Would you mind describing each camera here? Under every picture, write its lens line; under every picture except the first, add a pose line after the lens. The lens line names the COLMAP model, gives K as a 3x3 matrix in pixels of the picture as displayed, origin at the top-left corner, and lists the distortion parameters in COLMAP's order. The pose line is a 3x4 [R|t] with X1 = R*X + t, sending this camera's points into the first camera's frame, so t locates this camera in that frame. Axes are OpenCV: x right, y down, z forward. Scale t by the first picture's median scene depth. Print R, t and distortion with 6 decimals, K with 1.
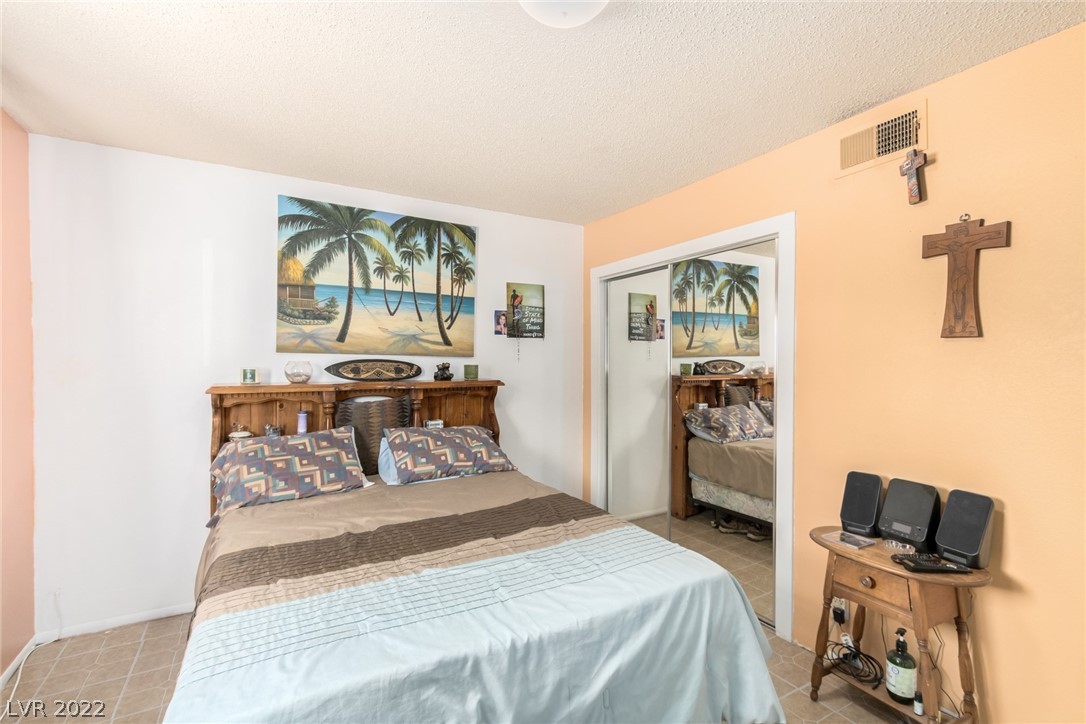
lens RADIAL K [[495.5, 0, 544.0], [0, 495.5, 366.6], [0, 0, 1]] dist [0.002567, 0.000141]
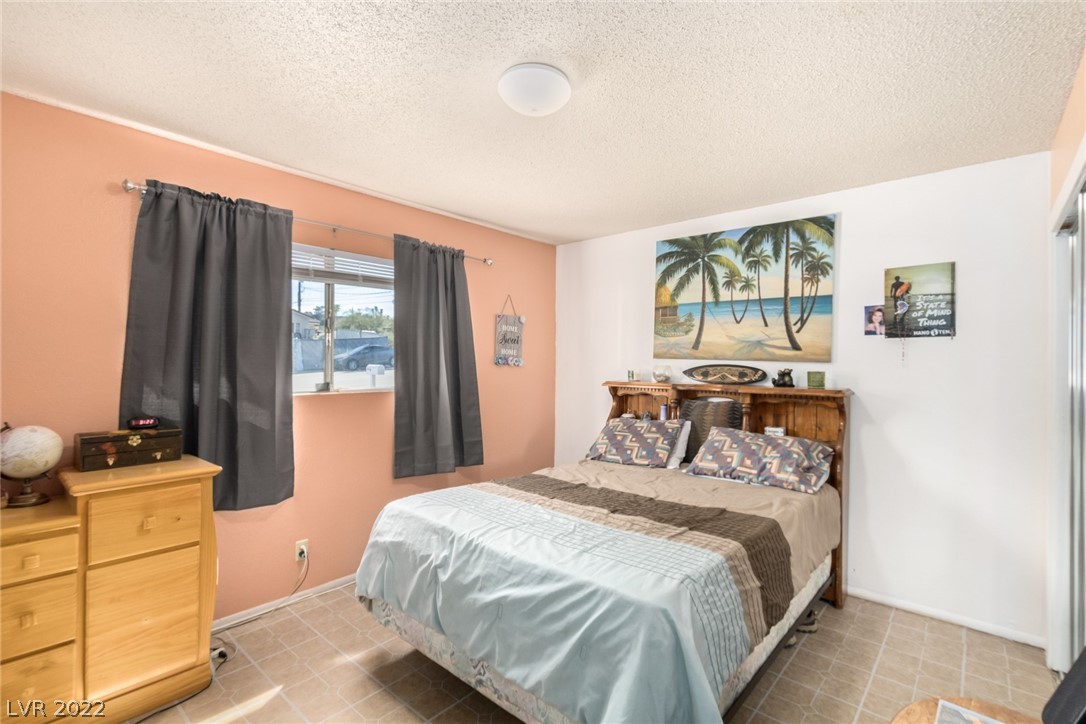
lens RADIAL K [[495.5, 0, 544.0], [0, 495.5, 366.6], [0, 0, 1]] dist [0.002567, 0.000141]
pose [[0.317478, 0.011550, -0.948195, 0.580780], [-0.020026, 0.999784, 0.005473, -0.007665], [0.948054, 0.017251, 0.317640, 0.264298]]
